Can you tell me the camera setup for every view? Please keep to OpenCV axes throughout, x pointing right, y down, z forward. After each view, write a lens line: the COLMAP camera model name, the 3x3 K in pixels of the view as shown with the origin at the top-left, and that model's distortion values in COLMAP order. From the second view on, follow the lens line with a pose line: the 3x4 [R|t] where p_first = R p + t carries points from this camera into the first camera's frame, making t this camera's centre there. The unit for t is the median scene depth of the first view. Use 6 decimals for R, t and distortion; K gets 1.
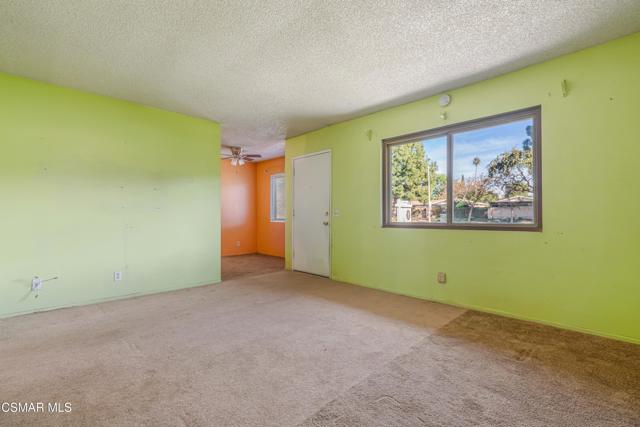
lens RADIAL K [[292.3, 0, 319.9], [0, 292.3, 216.3], [0, 0, 1]] dist [-0.026500, 0.004315]
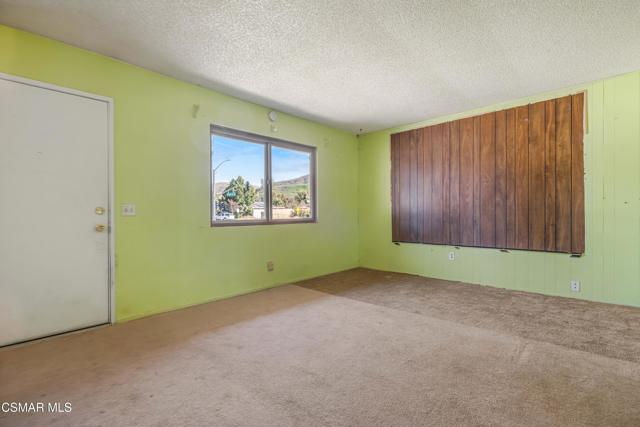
lens RADIAL K [[292.3, 0, 318.8], [0, 292.3, 213.4], [0, 0, 1]] dist [-0.026500, 0.004315]
pose [[-0.030997, -0.007312, 0.999493, -0.718698], [-0.001651, 0.999972, 0.007265, -0.010803], [-0.999518, -0.001425, -0.031008, 0.795559]]
